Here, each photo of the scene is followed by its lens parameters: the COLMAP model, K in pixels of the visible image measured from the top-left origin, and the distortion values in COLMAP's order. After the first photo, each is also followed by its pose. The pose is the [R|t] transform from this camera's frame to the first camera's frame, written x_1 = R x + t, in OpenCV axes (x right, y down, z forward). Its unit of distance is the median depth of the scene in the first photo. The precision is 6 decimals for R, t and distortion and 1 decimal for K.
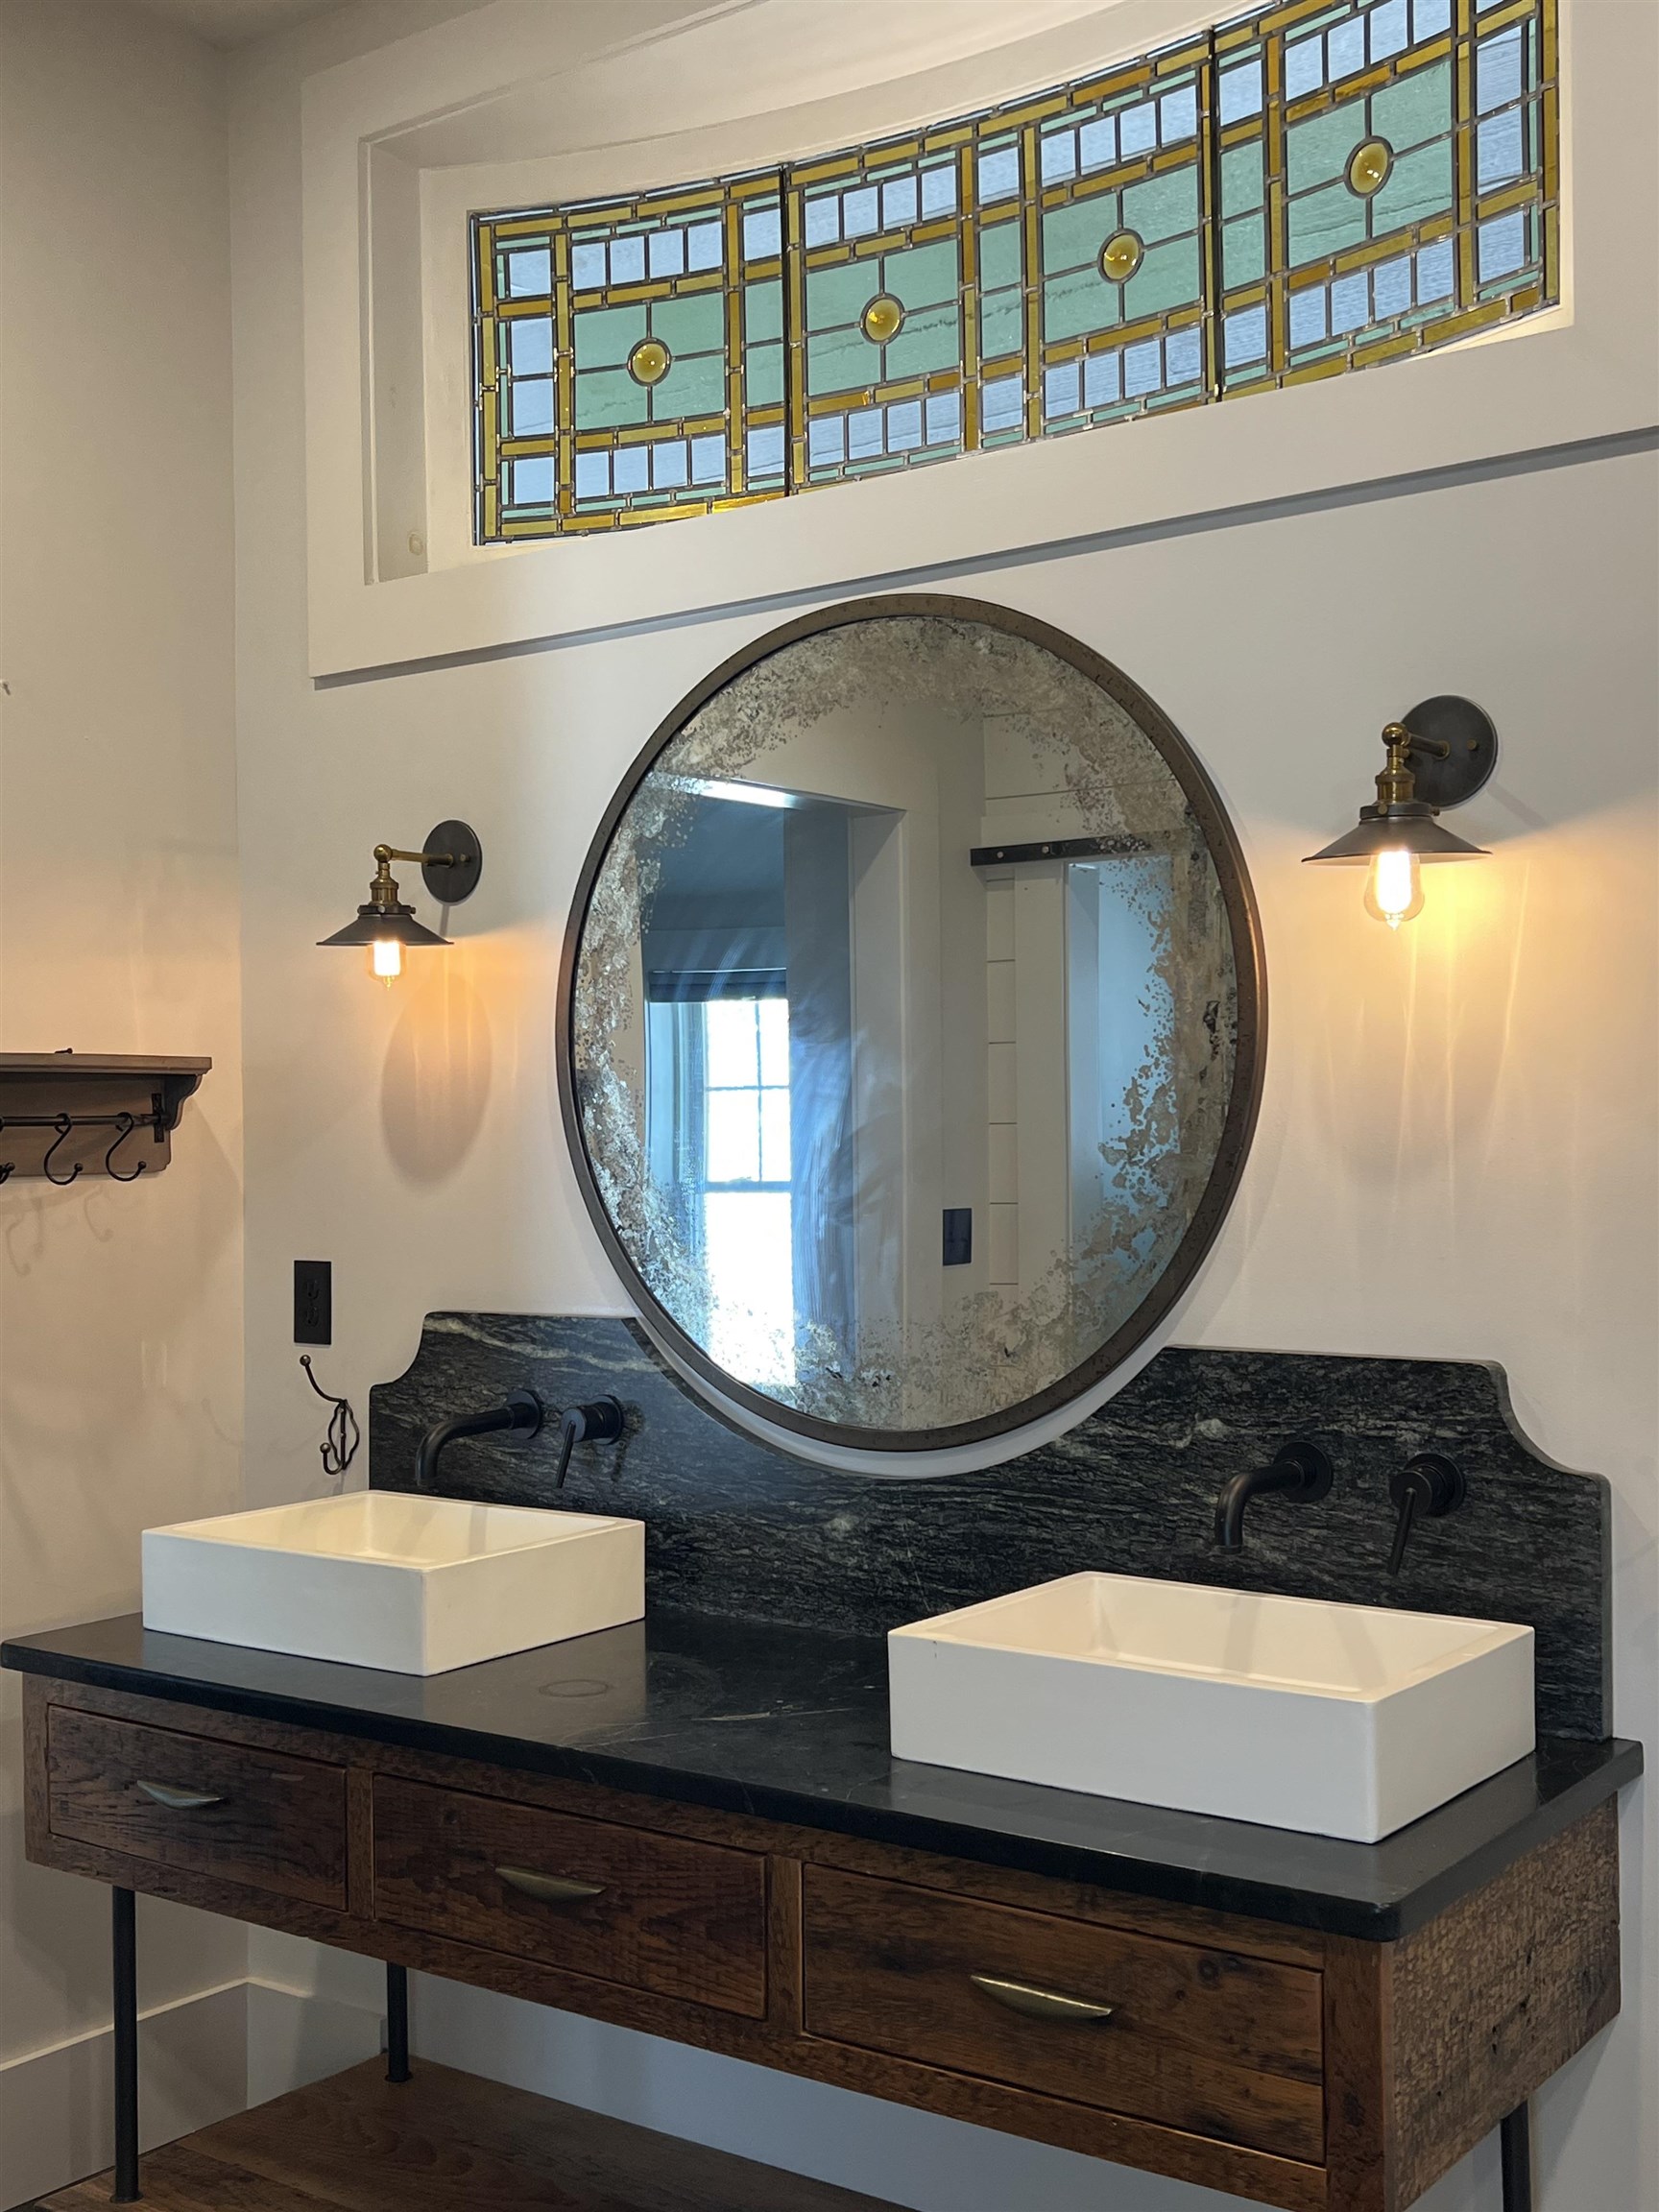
lens RADIAL K [[2371.8, 0, 829.5], [0, 2371.8, 1106.0], [0, 0, 1]] dist [0.183552, -0.468185]
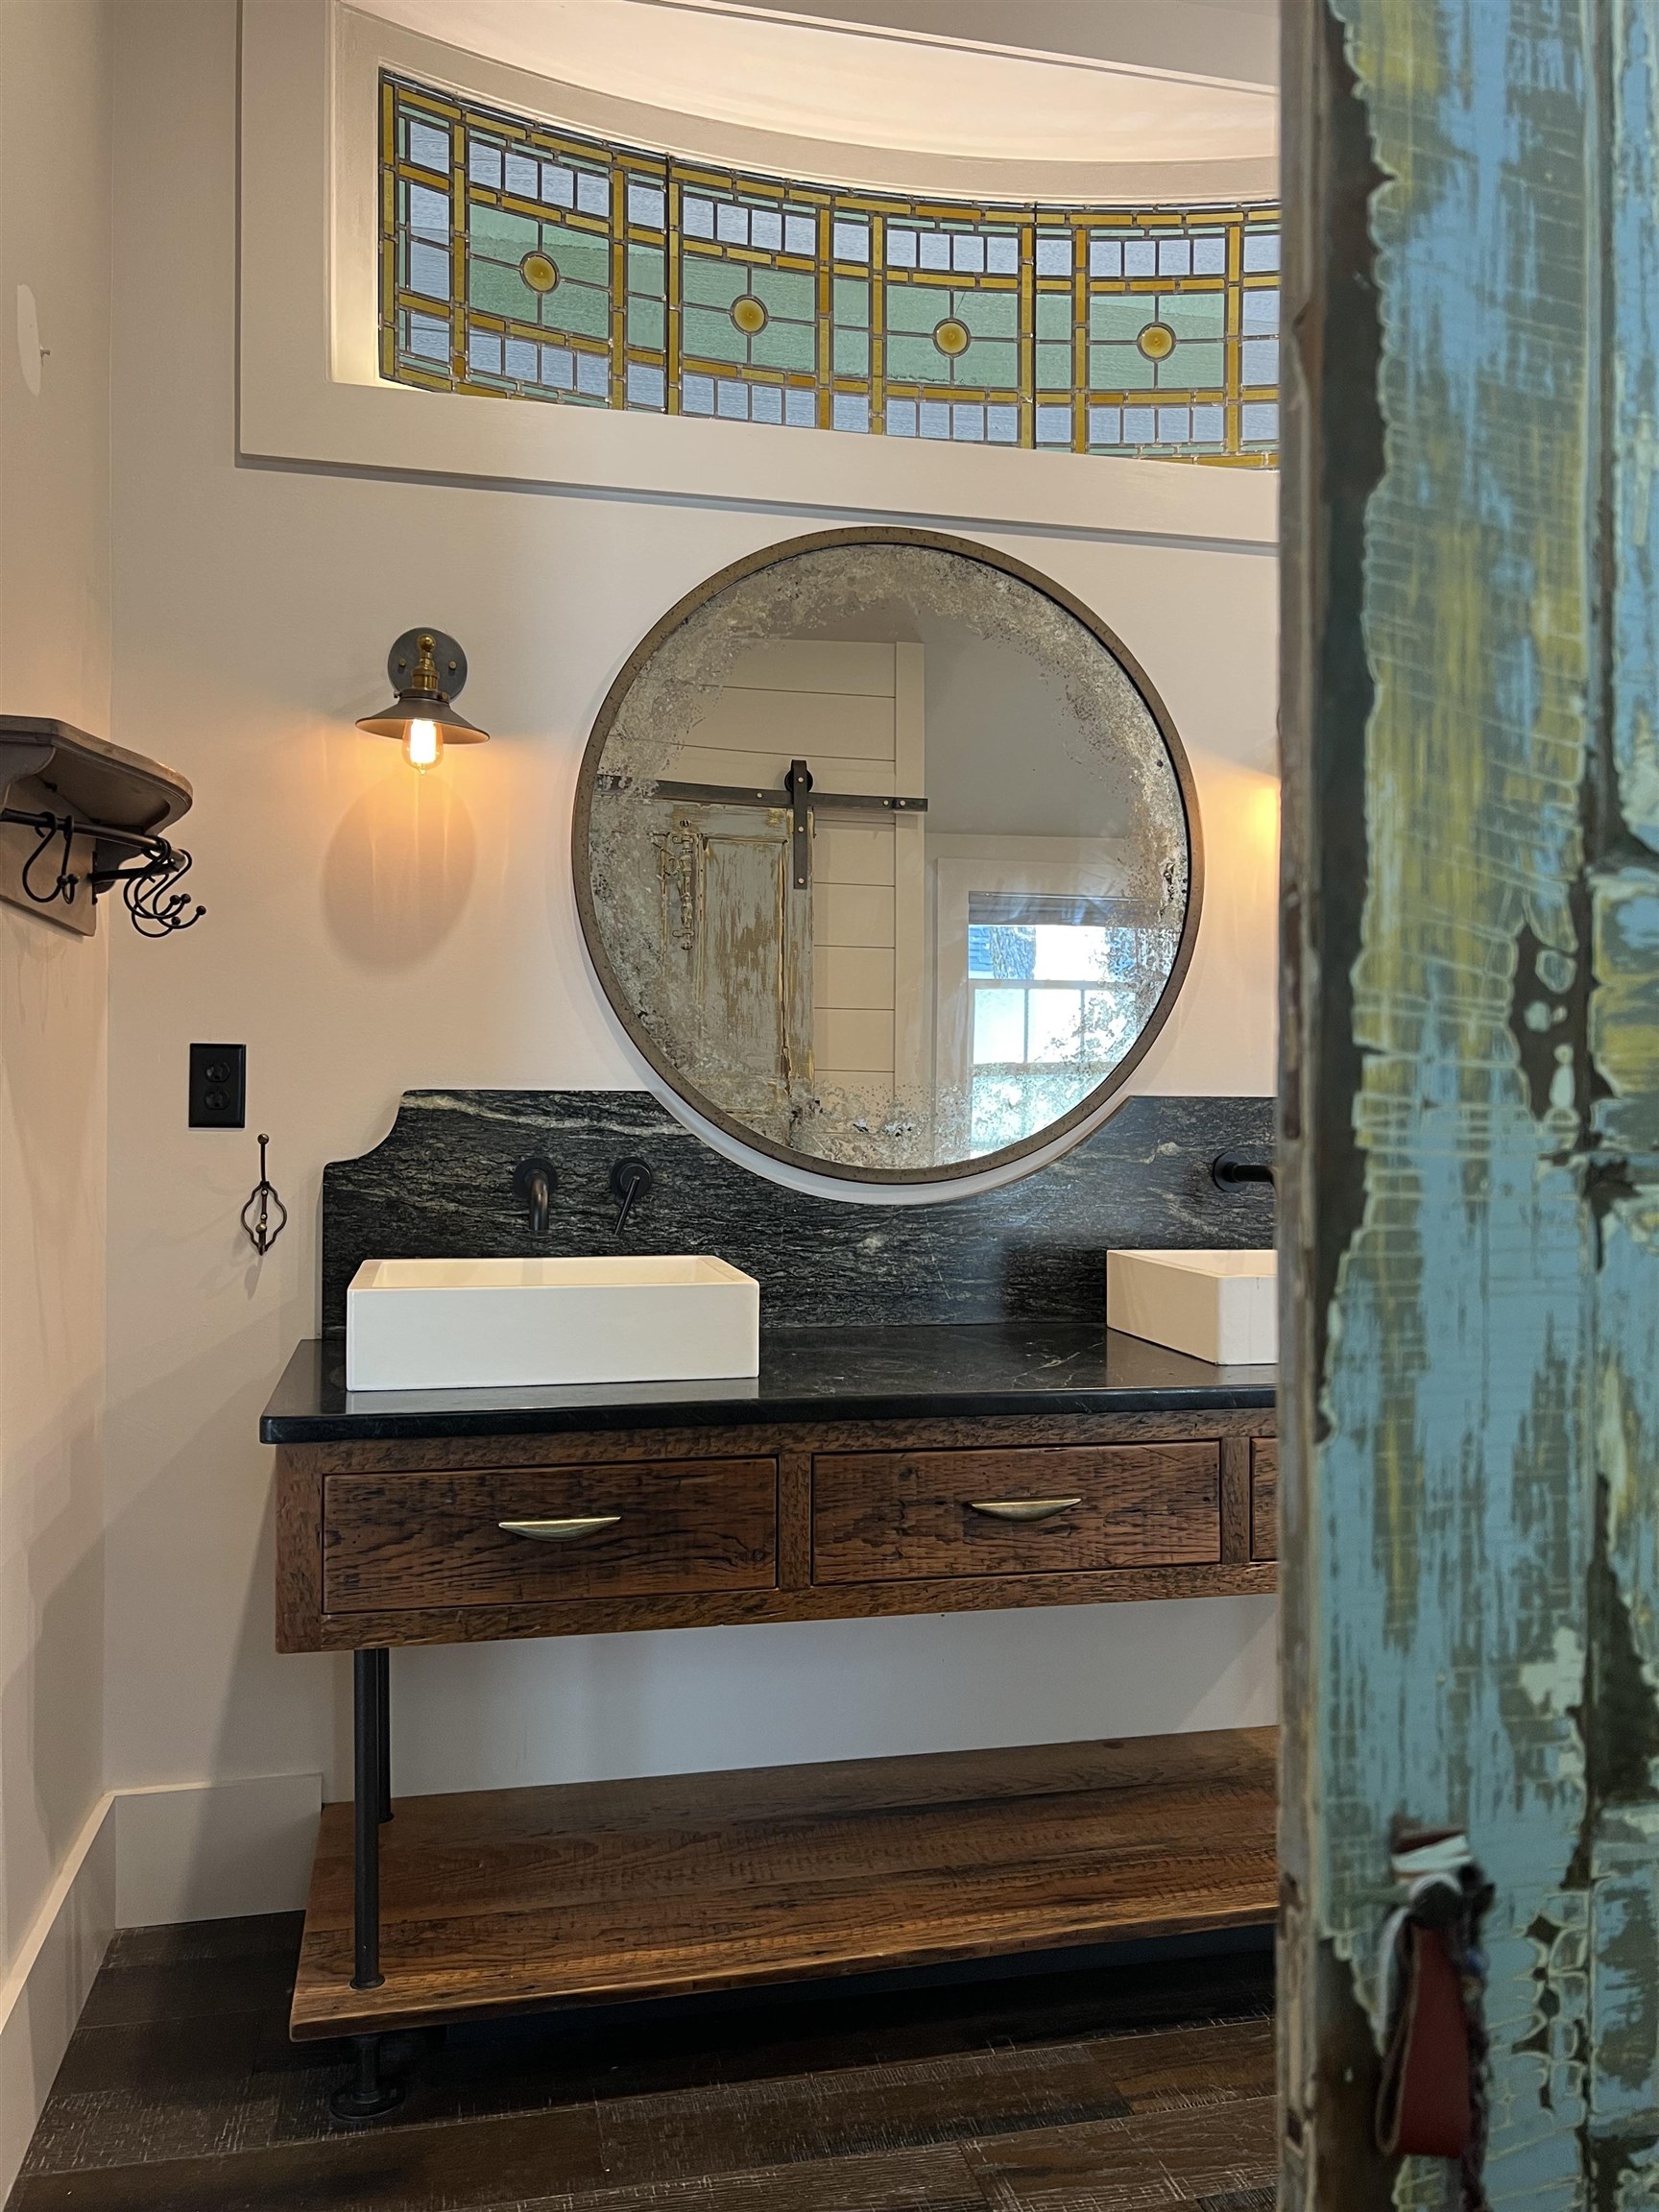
lens RADIAL K [[1678.5, 0, 829.9], [0, 1678.5, 1067.2], [0, 0, 1]] dist [0.050157, -0.008200]
pose [[0.652893, 0.025092, 0.757034, -0.648376], [-0.026508, 0.999596, -0.010270, 0.083360], [-0.756986, -0.013362, 0.653295, 0.392072]]
